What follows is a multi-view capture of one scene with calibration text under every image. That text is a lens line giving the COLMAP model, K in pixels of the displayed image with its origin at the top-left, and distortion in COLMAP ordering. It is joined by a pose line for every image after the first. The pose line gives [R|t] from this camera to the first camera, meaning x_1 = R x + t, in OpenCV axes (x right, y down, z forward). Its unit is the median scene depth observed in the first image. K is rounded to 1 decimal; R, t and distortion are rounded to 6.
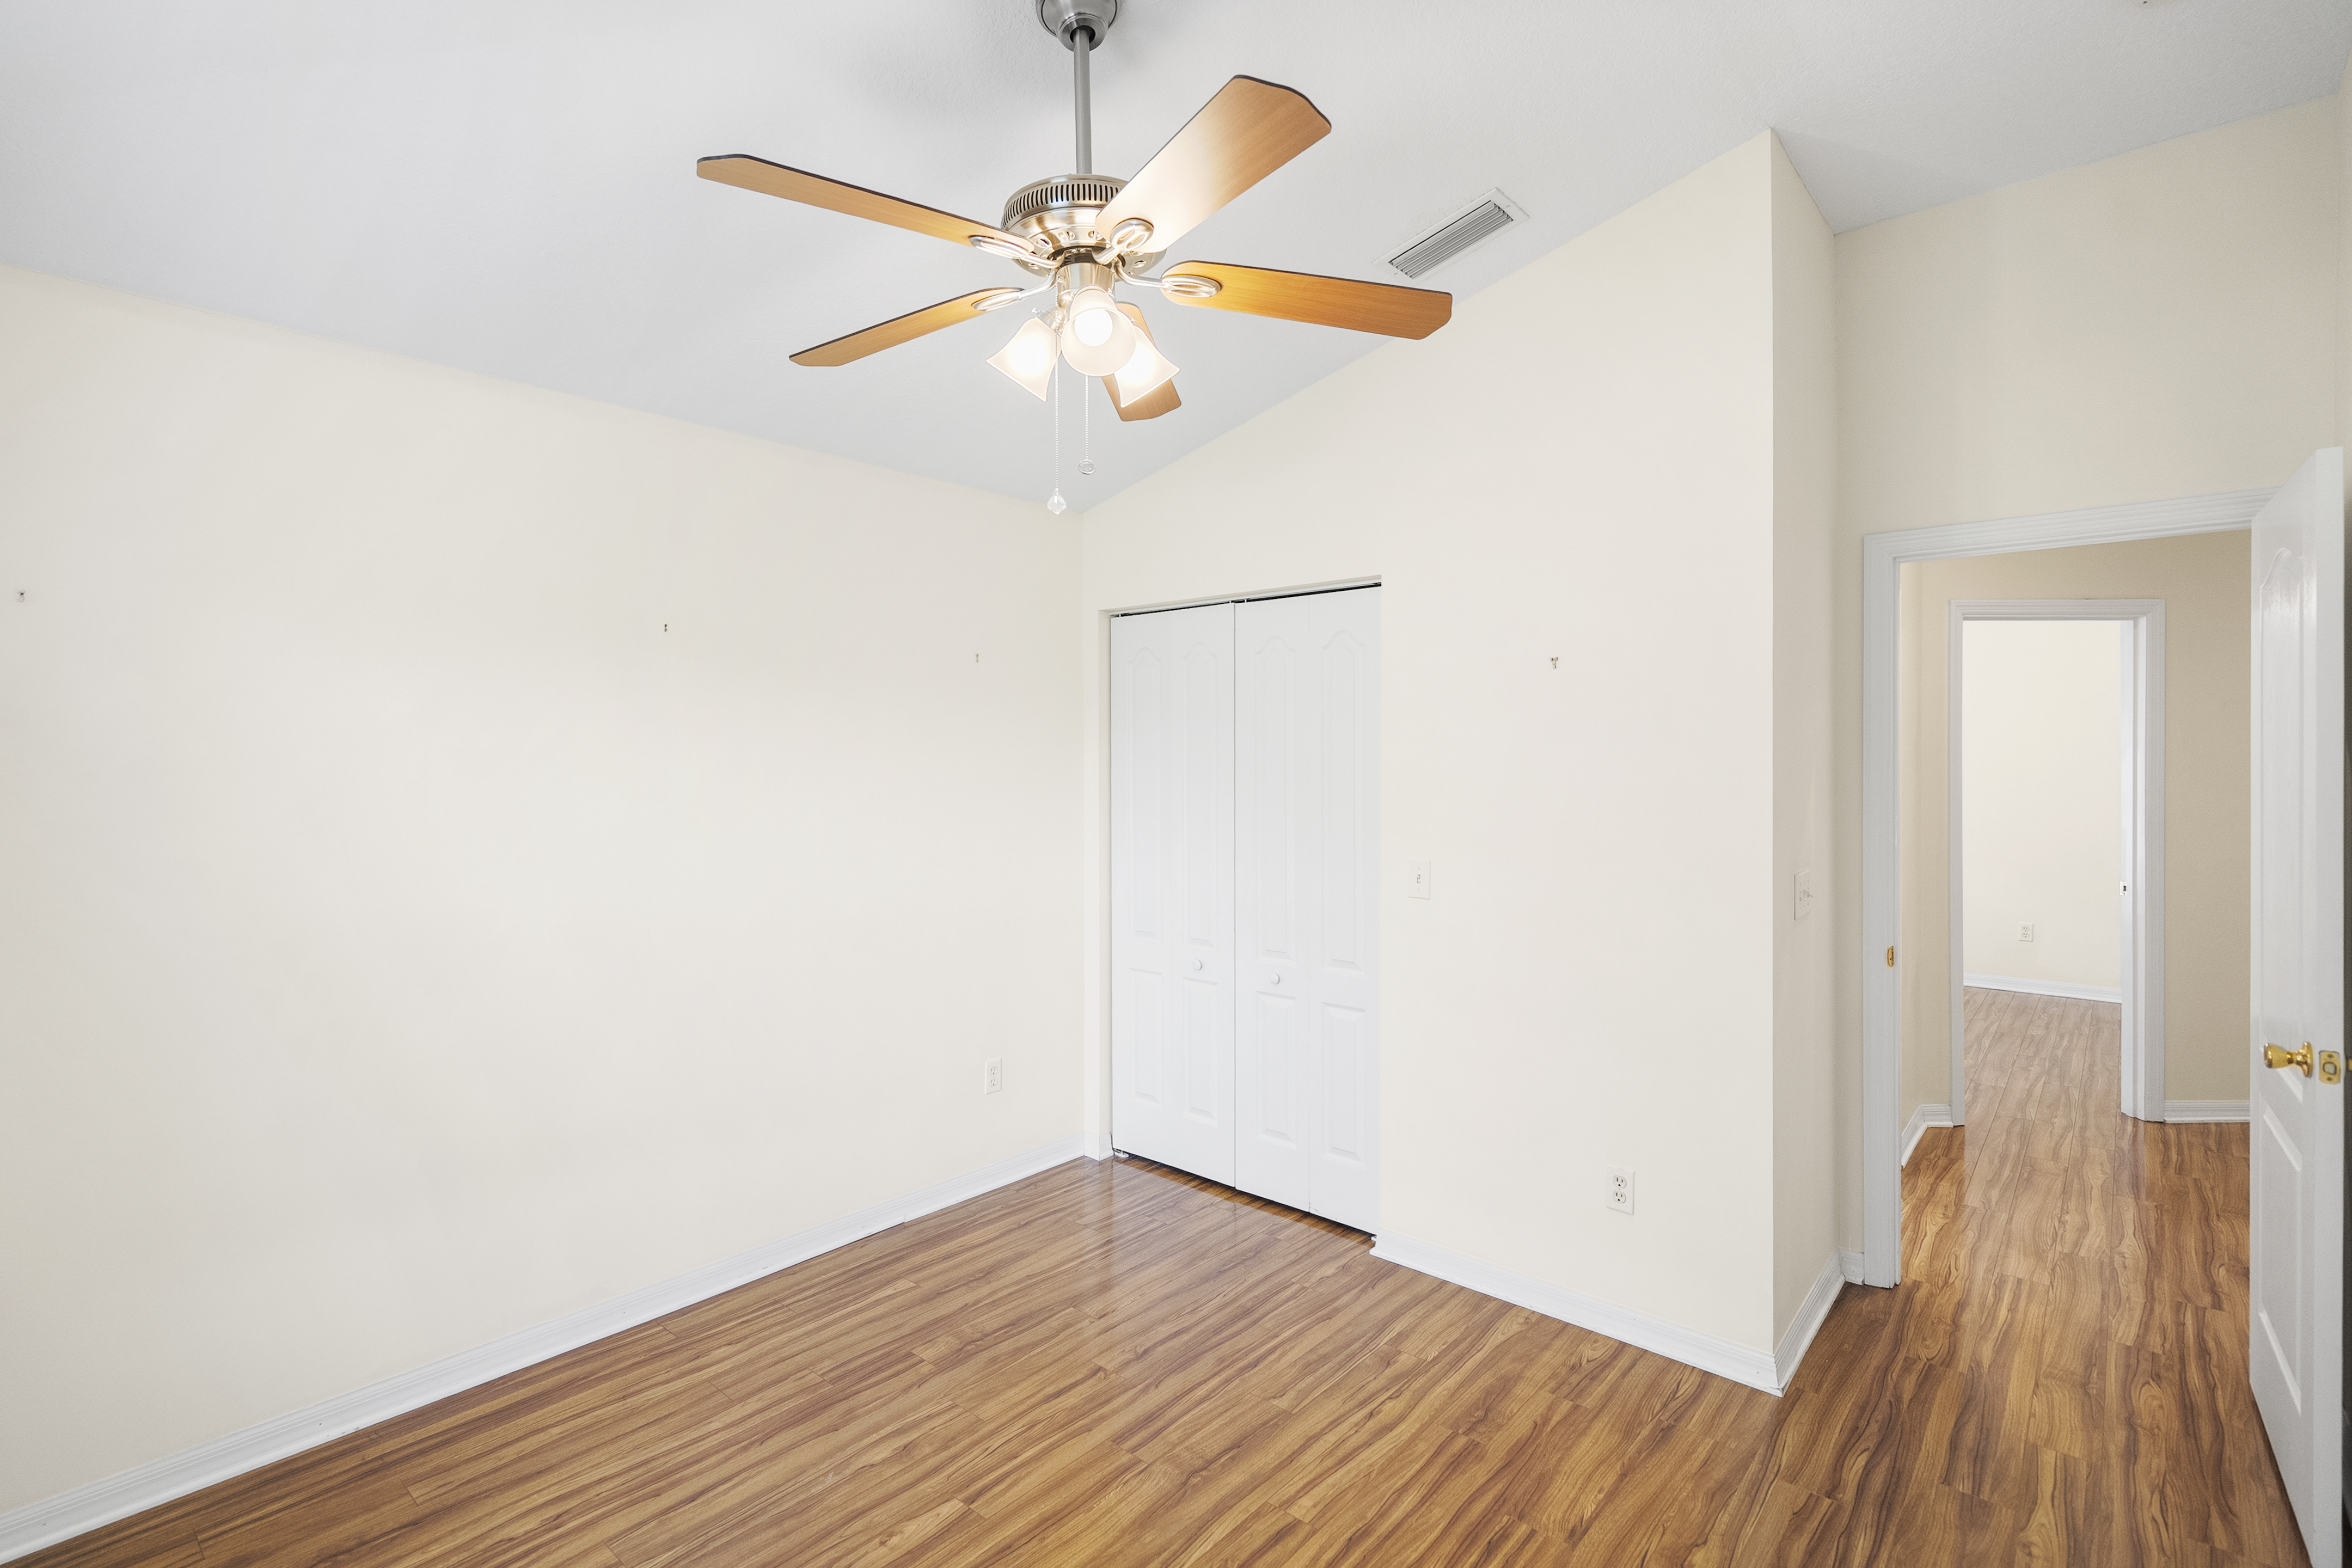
lens RADIAL K [[1074.0, 0, 1181.2], [0, 1074.0, 772.7], [0, 0, 1]] dist [-0.001985, 0.000762]
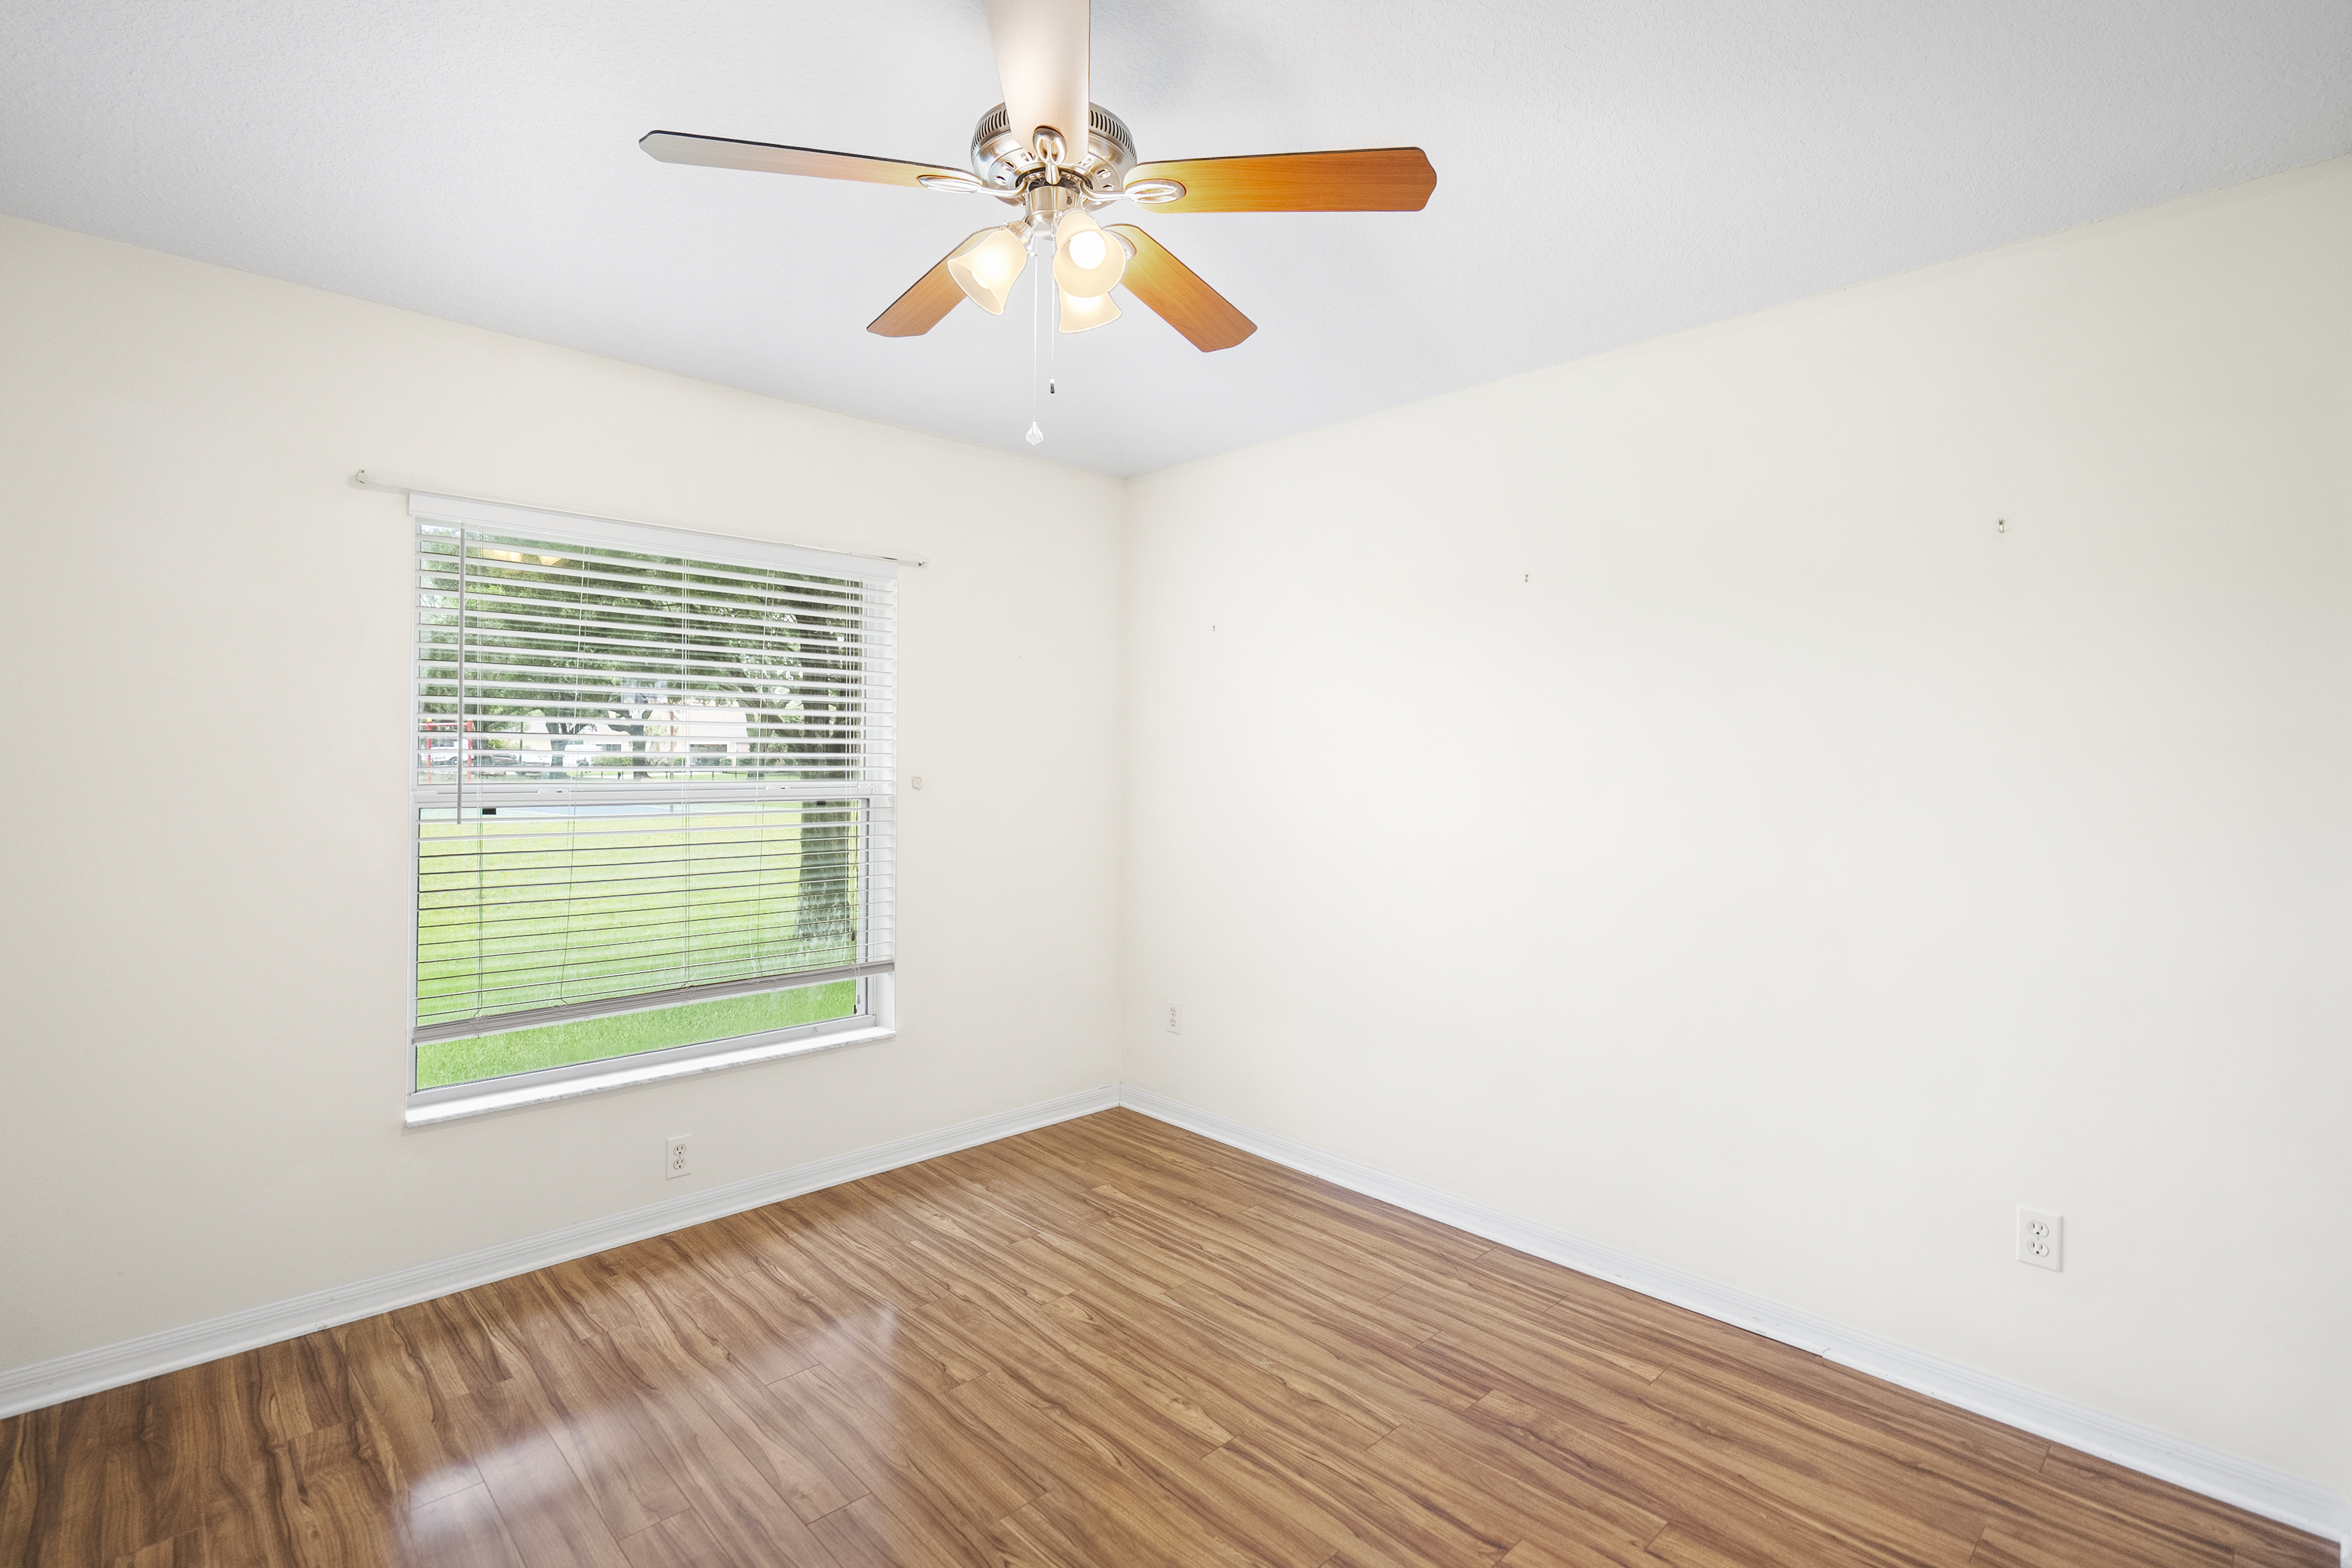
lens RADIAL K [[1074.0, 0, 1181.5], [0, 1074.0, 781.6], [0, 0, 1]] dist [-0.001985, 0.000762]
pose [[-0.075565, 0.028523, -0.996733, 0.674821], [-0.009905, 0.999520, 0.029354, 0.026174], [0.997092, 0.012091, -0.075246, 0.878906]]
